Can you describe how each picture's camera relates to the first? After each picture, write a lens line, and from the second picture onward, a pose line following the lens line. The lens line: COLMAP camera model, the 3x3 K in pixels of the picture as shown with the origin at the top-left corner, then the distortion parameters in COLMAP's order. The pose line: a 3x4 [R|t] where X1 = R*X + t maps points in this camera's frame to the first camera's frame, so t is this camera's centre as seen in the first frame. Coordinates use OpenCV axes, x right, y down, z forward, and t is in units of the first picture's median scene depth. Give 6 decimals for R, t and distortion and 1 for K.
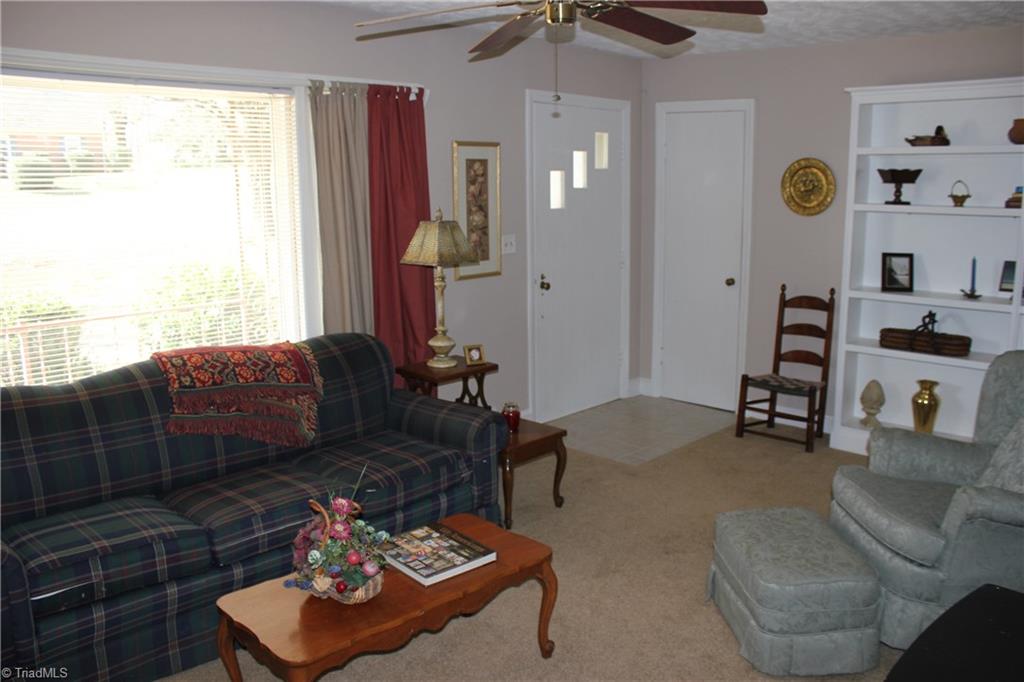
lens RADIAL K [[859.7, 0, 511.1], [0, 859.7, 347.1], [0, 0, 1]] dist [-0.173629, 0.156219]
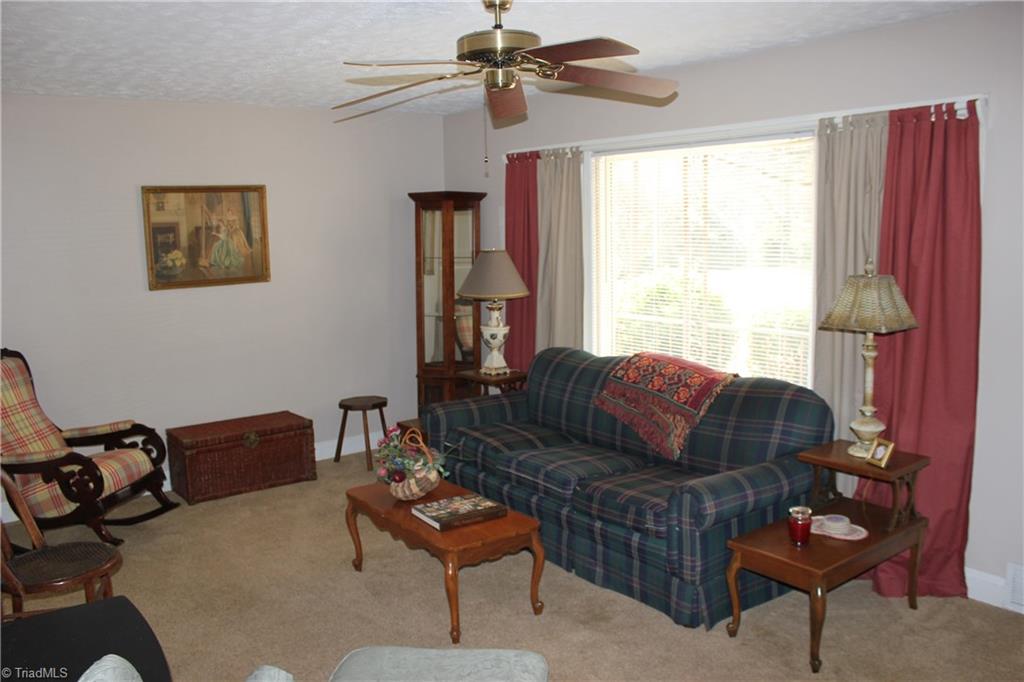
lens RADIAL K [[859.7, 0, 511.1], [0, 859.7, 347.1], [0, 0, 1]] dist [-0.173629, 0.156219]
pose [[-0.187796, 0.154540, -0.969974, 0.687428], [-0.157720, 0.969985, 0.185078, -0.160342], [0.969462, 0.187741, -0.157785, 0.739338]]
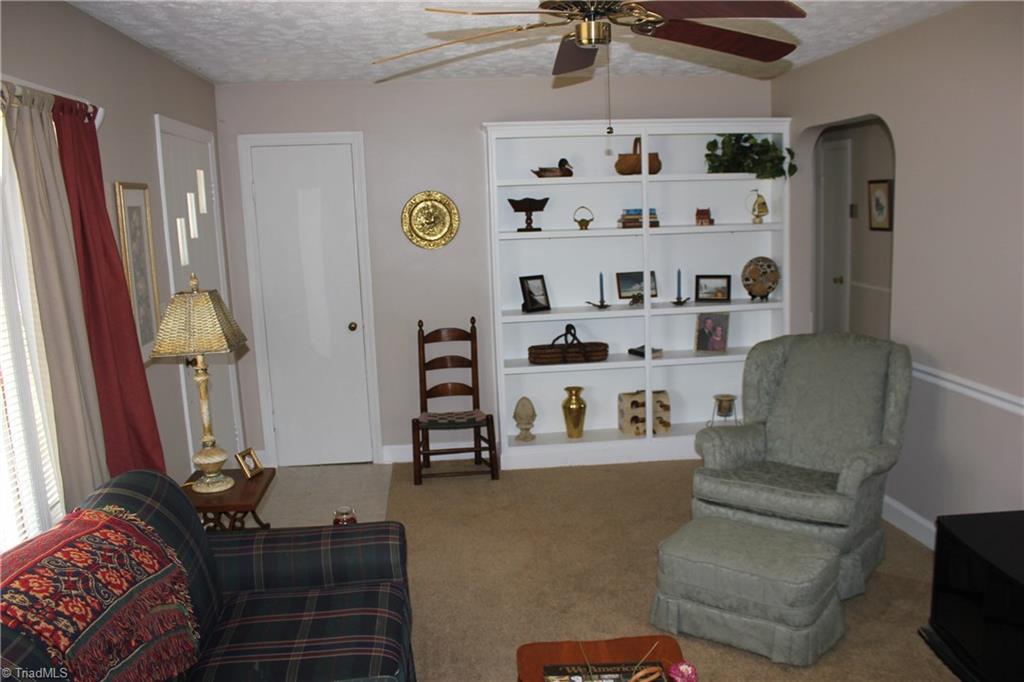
lens RADIAL K [[859.7, 0, 511.1], [0, 859.7, 347.1], [0, 0, 1]] dist [-0.173629, 0.156219]
pose [[0.648707, -0.148310, 0.746447, -0.396422], [0.176992, 0.983334, 0.041560, -0.074426], [-0.740171, 0.105155, 0.664146, 0.298405]]
